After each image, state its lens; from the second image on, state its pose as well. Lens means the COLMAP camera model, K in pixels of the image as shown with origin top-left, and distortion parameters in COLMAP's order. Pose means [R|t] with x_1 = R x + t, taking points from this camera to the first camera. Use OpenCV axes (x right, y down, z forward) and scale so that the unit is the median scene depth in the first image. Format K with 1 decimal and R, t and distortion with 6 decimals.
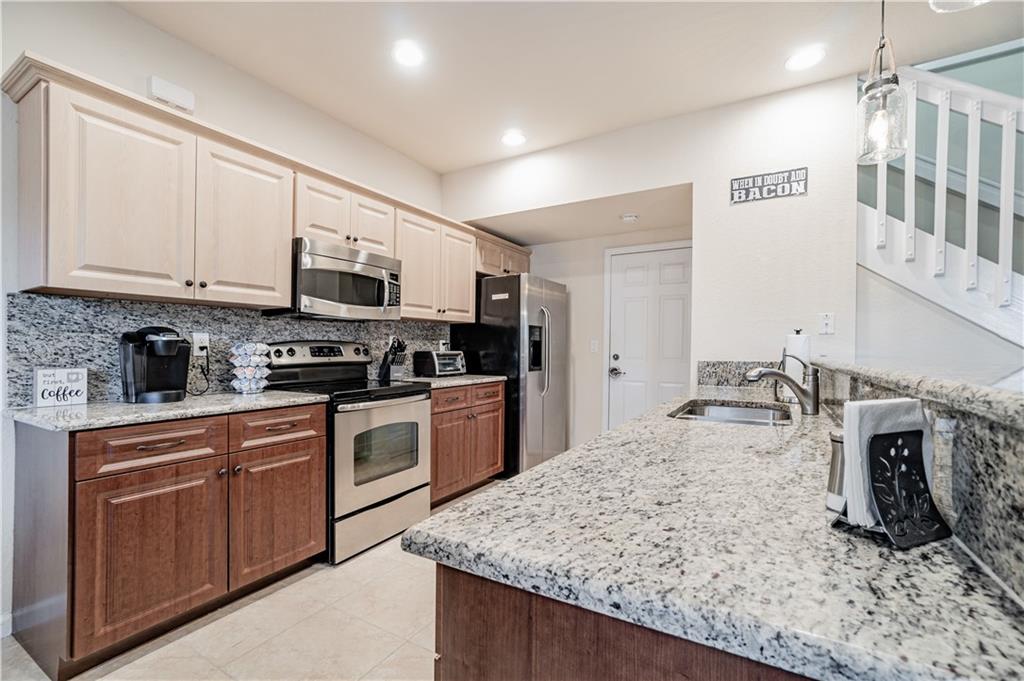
lens RADIAL K [[449.6, 0, 511.7], [0, 449.6, 346.5], [0, 0, 1]] dist [-0.029887, 0.008579]
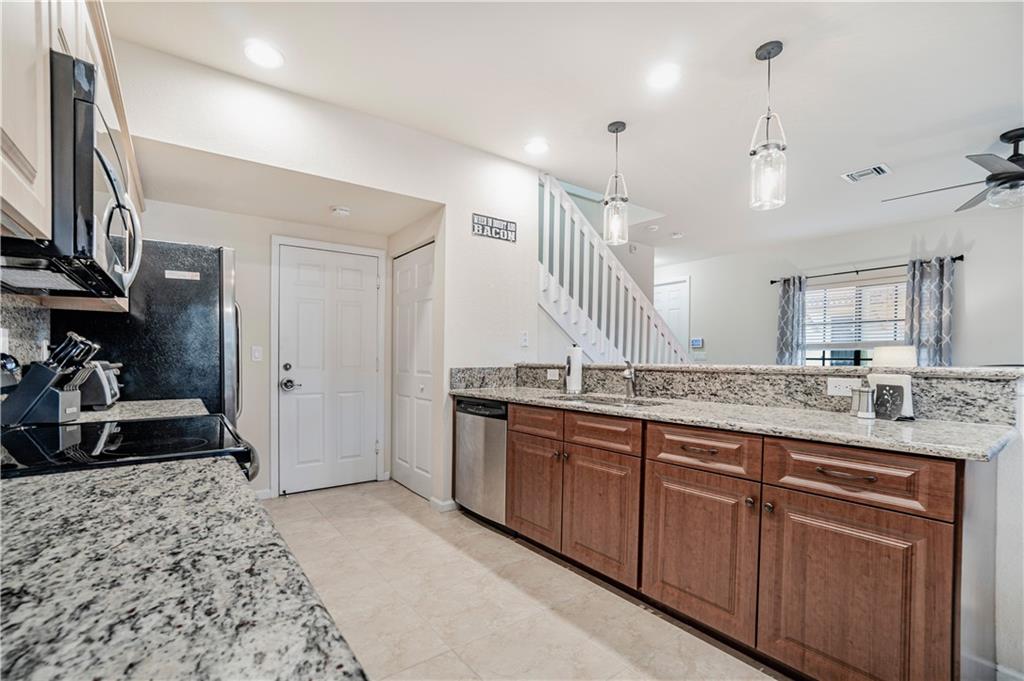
lens RADIAL K [[449.6, 0, 507.2], [0, 449.6, 364.4], [0, 0, 1]] dist [-0.029887, 0.008579]
pose [[0.403384, -0.015102, 0.914906, -0.527593], [-0.004984, 0.999813, 0.018700, 0.001926], [-0.915017, -0.012103, 0.403233, 0.406638]]
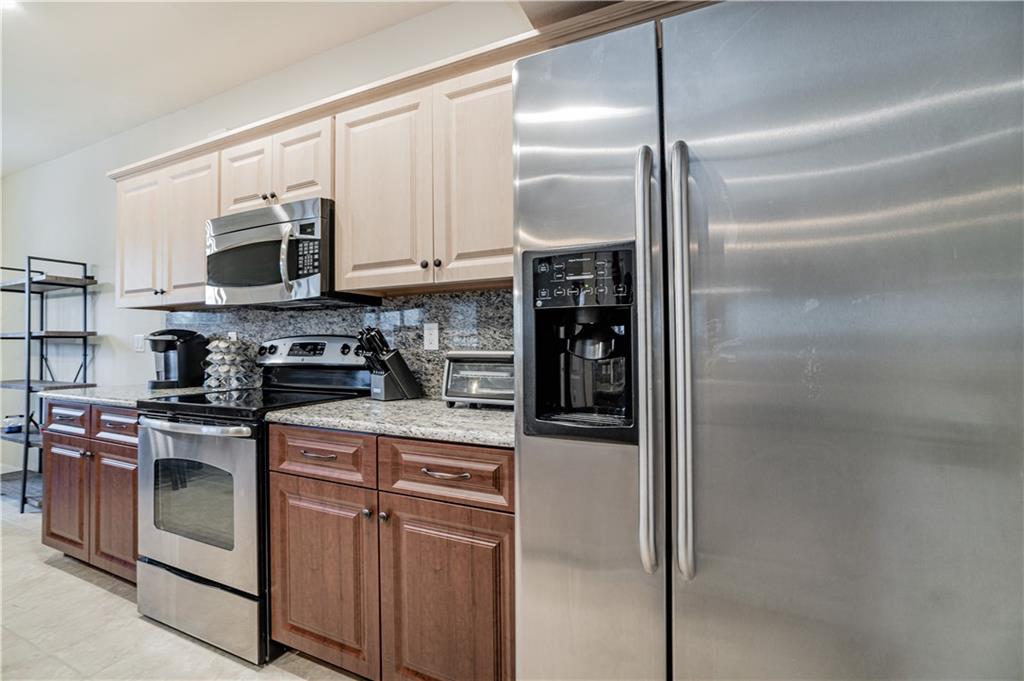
lens RADIAL K [[449.6, 0, 512.5], [0, 449.6, 336.2], [0, 0, 1]] dist [-0.029887, 0.008579]
pose [[0.091497, -0.025731, -0.995473, 0.354783], [0.006851, 0.999659, -0.025210, 0.009288], [0.995782, -0.004513, 0.091642, 1.190410]]
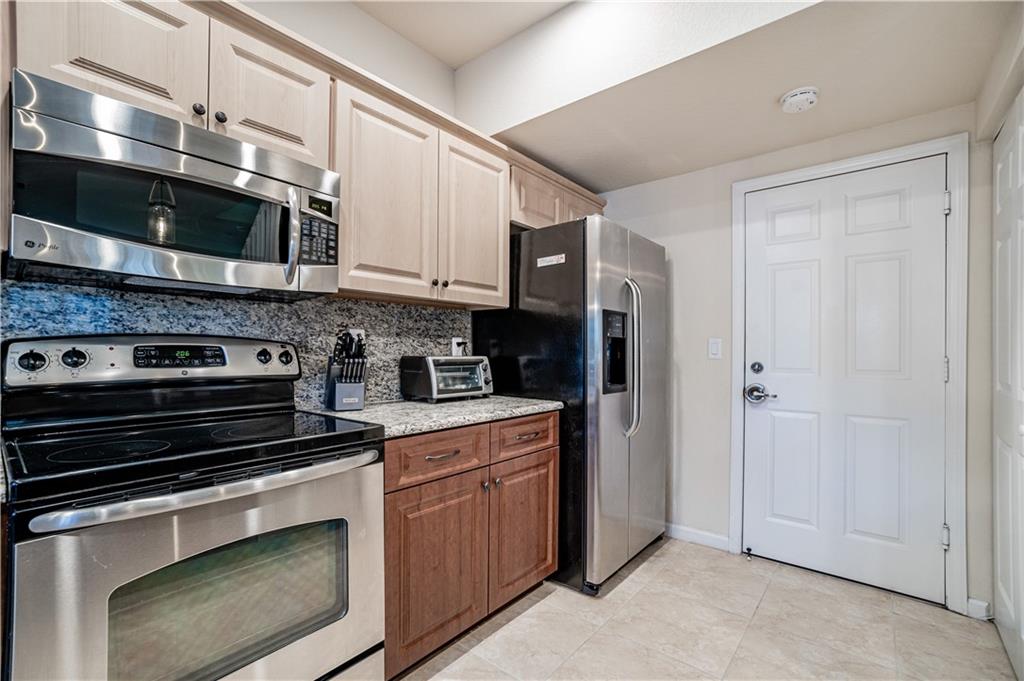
lens RADIAL K [[449.6, 0, 503.6], [0, 449.6, 349.5], [0, 0, 1]] dist [-0.029887, 0.008579]
pose [[0.984976, -0.001084, -0.172688, 0.016105], [0.000362, 0.999991, -0.004210, 0.004995], [0.172691, 0.004084, 0.984968, 0.540915]]
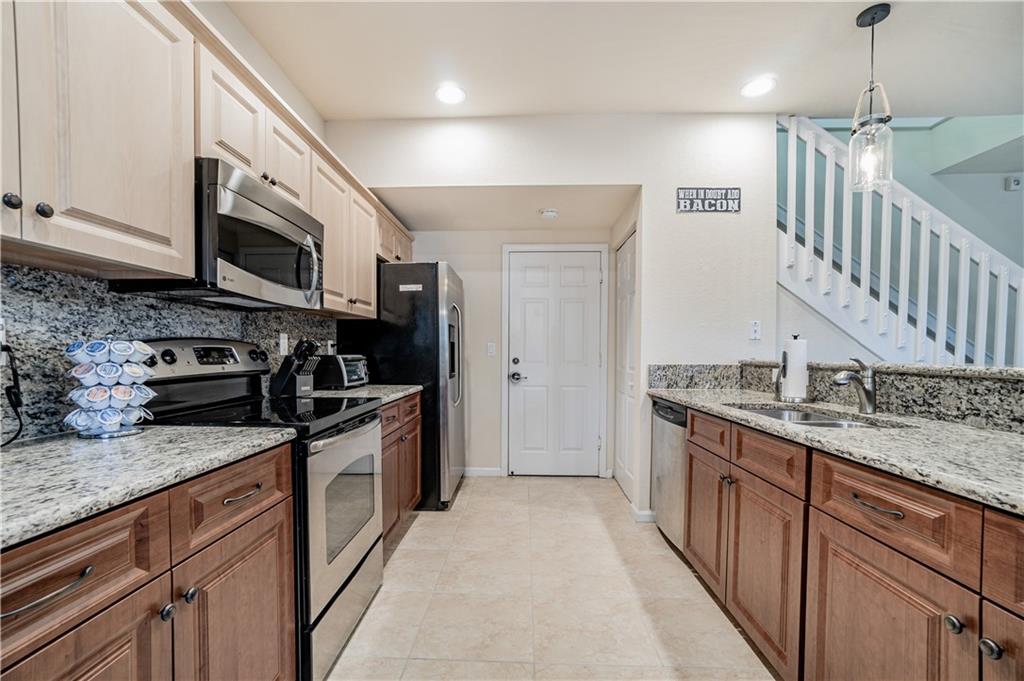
lens RADIAL K [[449.6, 0, 504.7], [0, 449.6, 358.7], [0, 0, 1]] dist [-0.029887, 0.008579]
pose [[0.885141, -0.005088, 0.465296, -0.321959], [-0.004333, 0.999807, 0.019175, 0.001397], [-0.465303, -0.018989, 0.884948, 0.249634]]
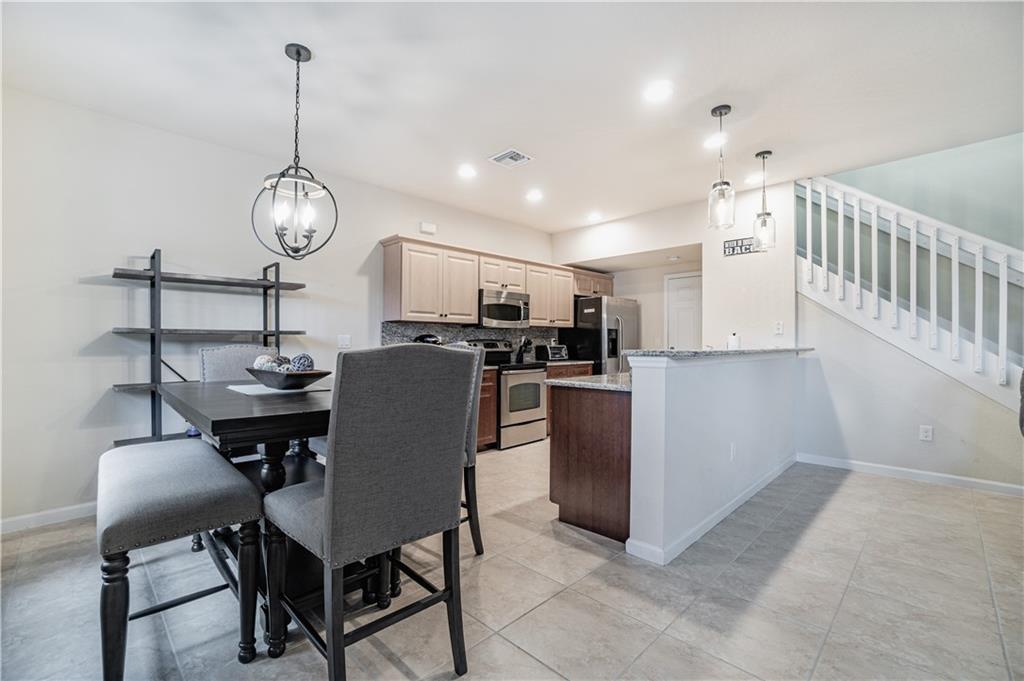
lens RADIAL K [[449.6, 0, 521.2], [0, 449.6, 336.4], [0, 0, 1]] dist [-0.029887, 0.008579]
pose [[0.973967, -0.006015, -0.226609, 0.123546], [0.003278, 0.999917, -0.012453, -0.002768], [0.226665, 0.011386, 0.973906, -0.738648]]
